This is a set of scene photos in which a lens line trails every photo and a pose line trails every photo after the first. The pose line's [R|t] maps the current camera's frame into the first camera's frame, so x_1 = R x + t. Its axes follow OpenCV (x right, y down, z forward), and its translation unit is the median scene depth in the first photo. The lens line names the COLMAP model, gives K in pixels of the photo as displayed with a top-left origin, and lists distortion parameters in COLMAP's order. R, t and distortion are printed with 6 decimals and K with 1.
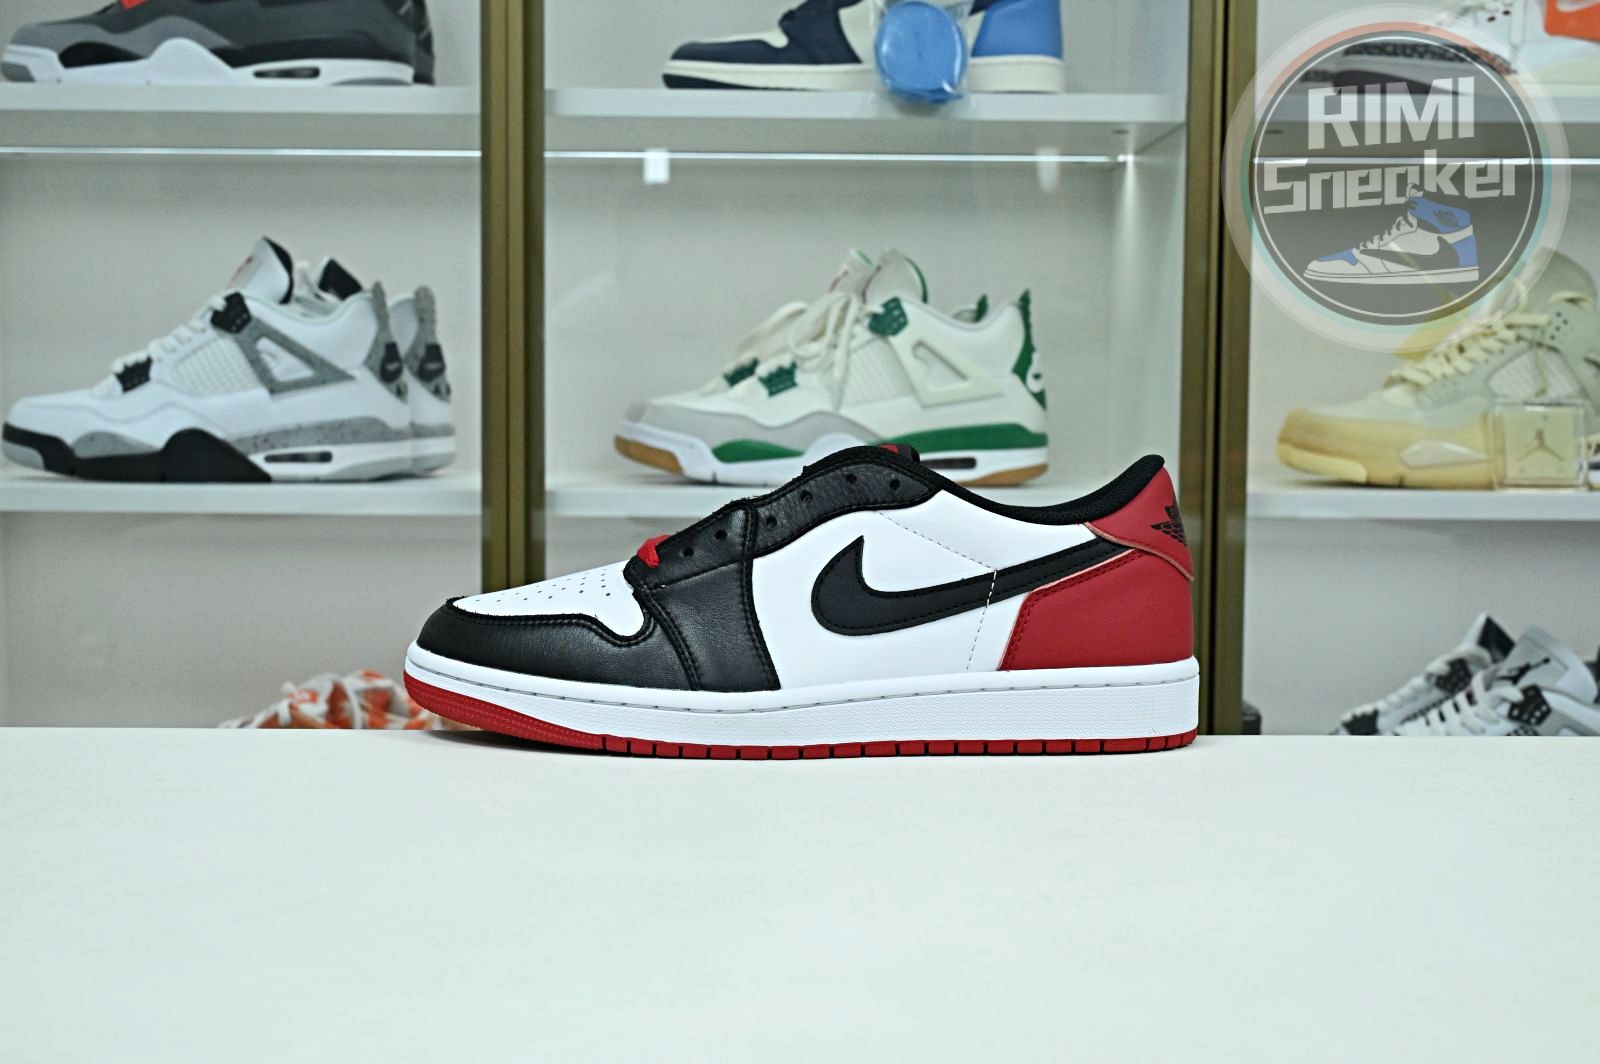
lens RADIAL K [[2082.7, 0, 800.0], [0, 2082.7, 532.0], [0, 0, 1]] dist [-0.005886, -0.006929]
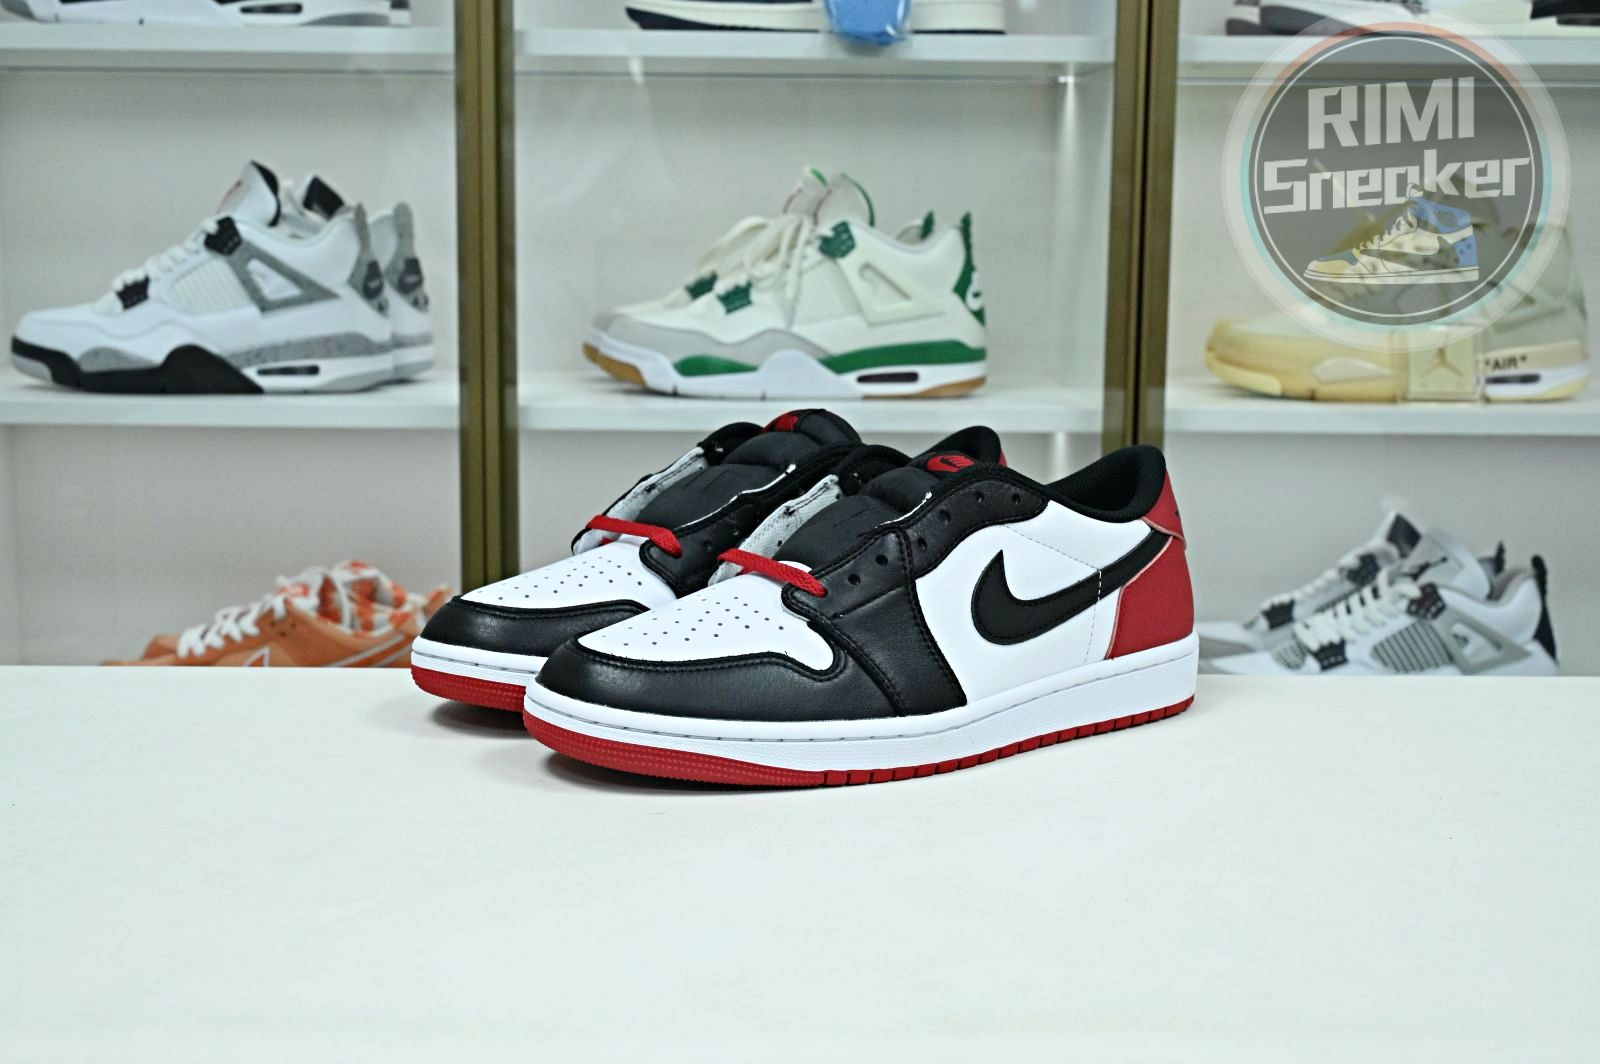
lens RADIAL K [[2103.5, 0, 788.9], [0, 2103.5, 534.7], [0, 0, 1]] dist [-0.009036, -0.007838]
pose [[0.999989, 0.001512, 0.004484, 0.012853], [-0.001864, 0.996831, 0.079531, -0.038087], [-0.004350, -0.079538, 0.996822, -0.089370]]
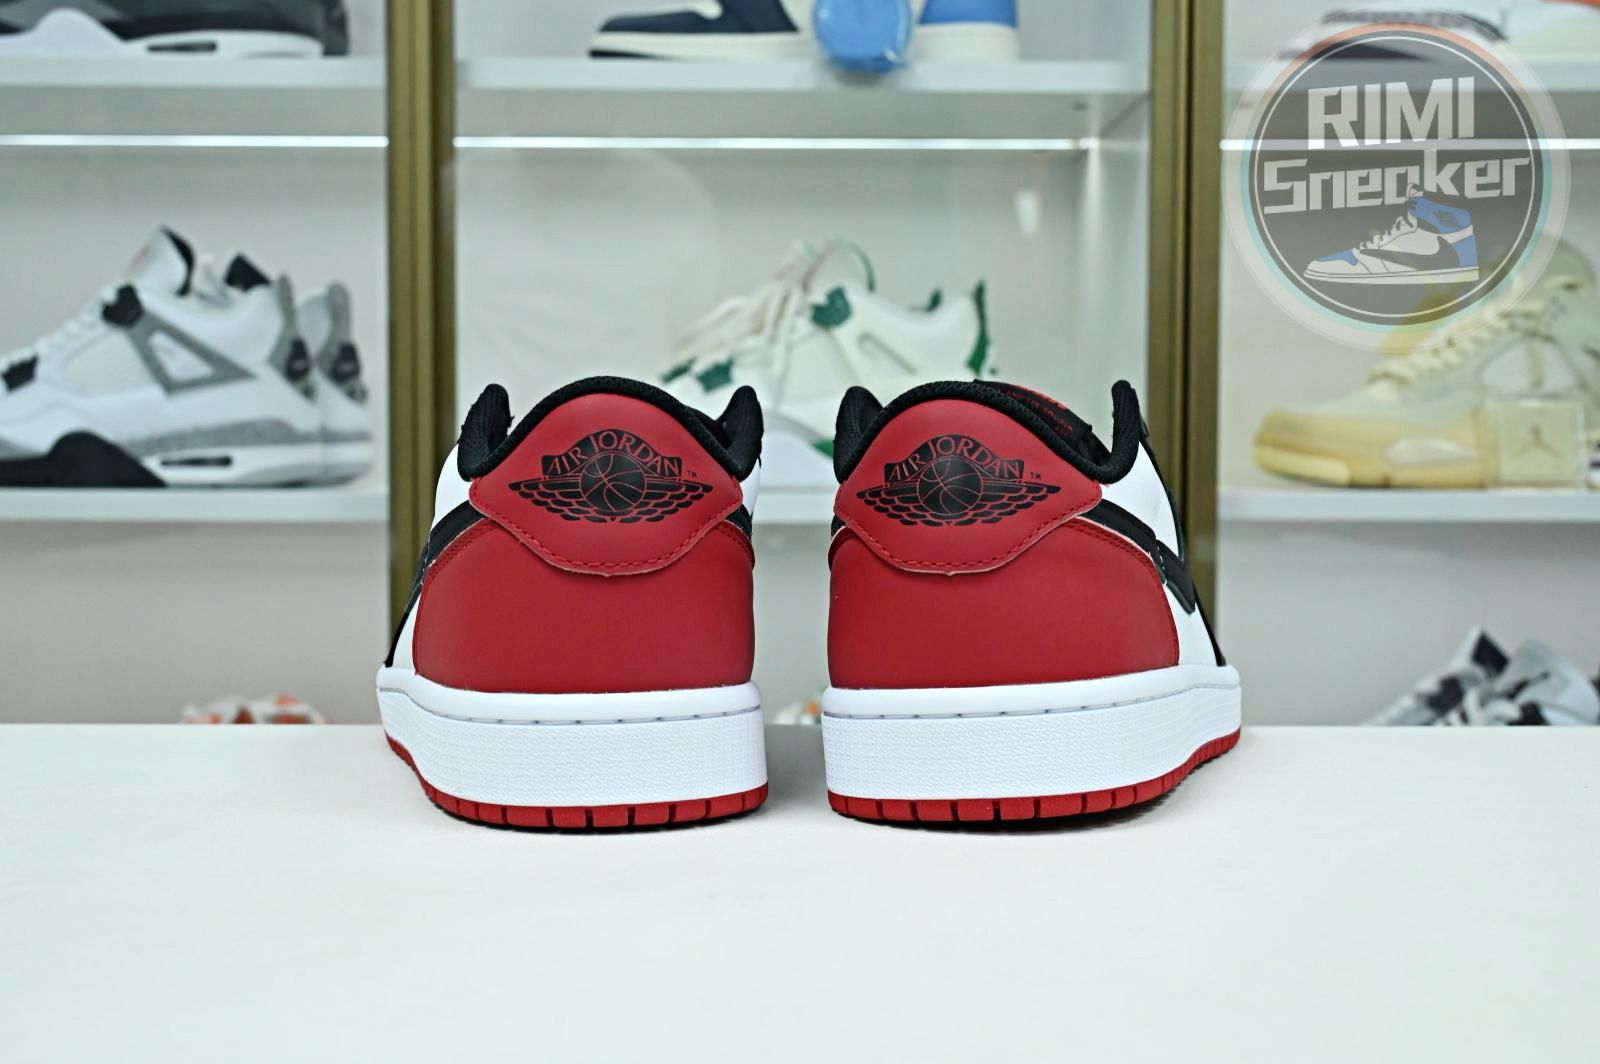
lens RADIAL K [[2100.2, 0, 781.3], [0, 2100.2, 537.7], [0, 0, 1]] dist [0.003150, -0.004750]
pose [[0.999988, -0.004801, -0.000629, 0.019997], [0.004786, 0.999766, -0.021079, 0.018931], [0.000730, 0.021076, 0.999778, 0.065570]]
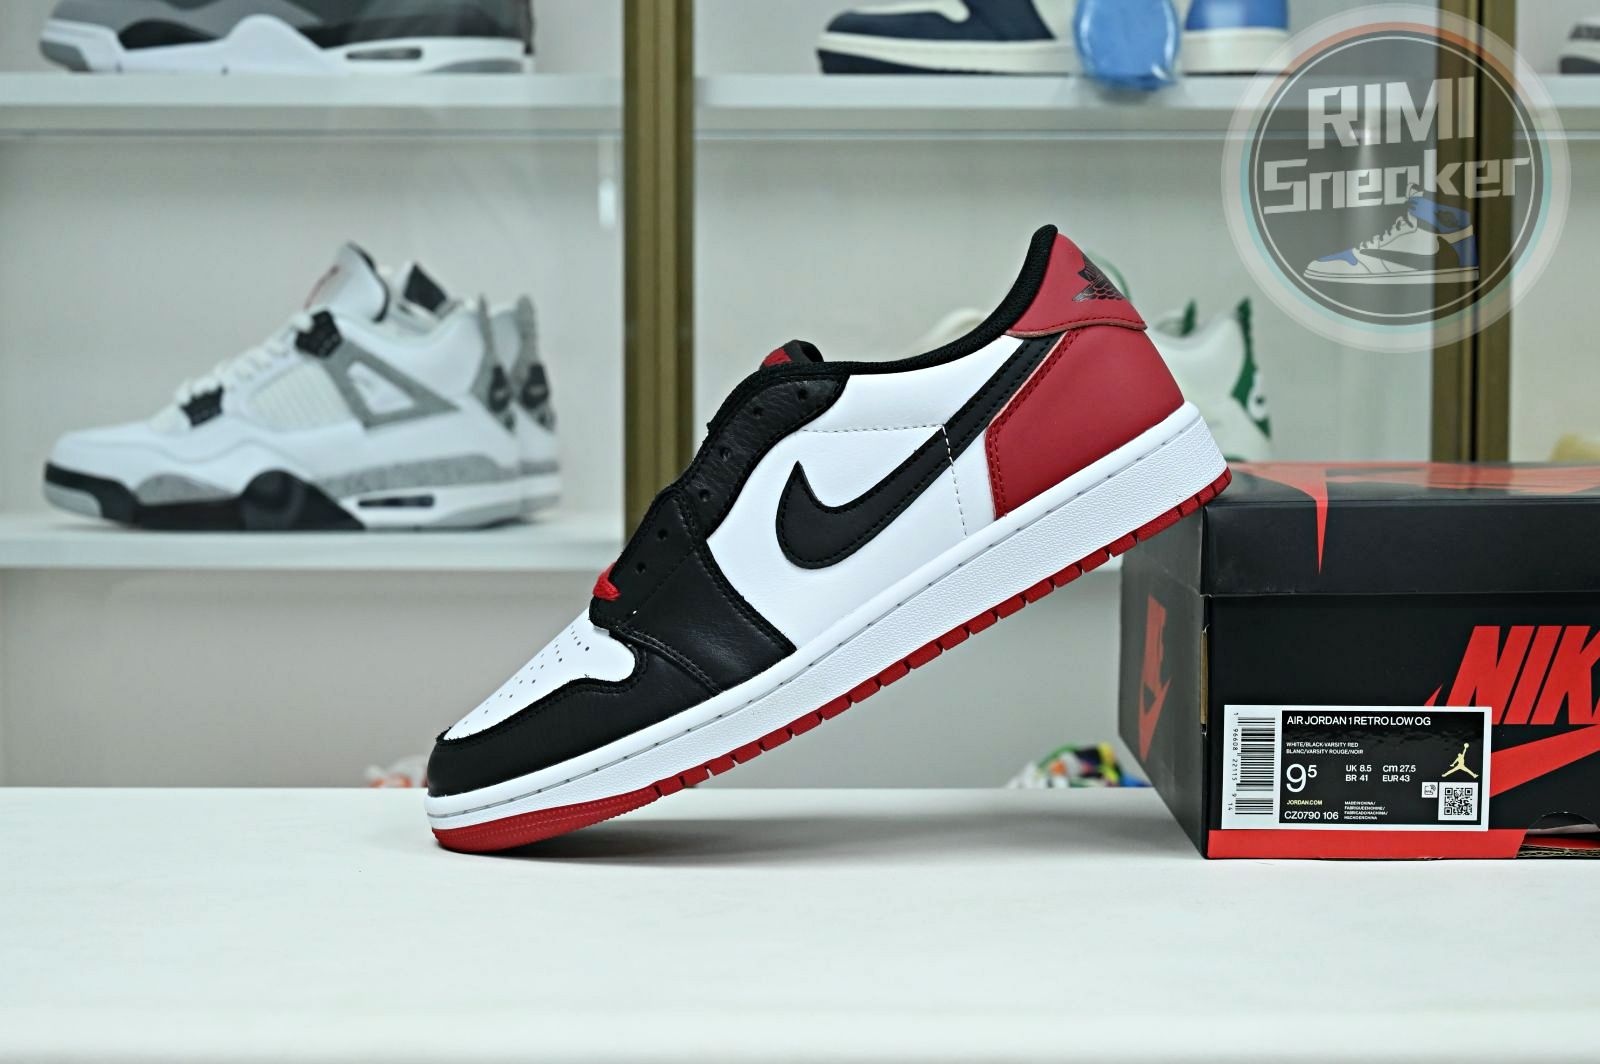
lens RADIAL K [[3115.1, 0, 800.0], [0, 3115.1, 532.0], [0, 0, 1]] dist [0.030091, 0.121008]
pose [[0.999879, -0.005970, -0.014357, -0.056524], [0.005746, 0.999862, -0.015595, -0.002525], [0.014448, 0.015511, 0.999775, -0.276107]]
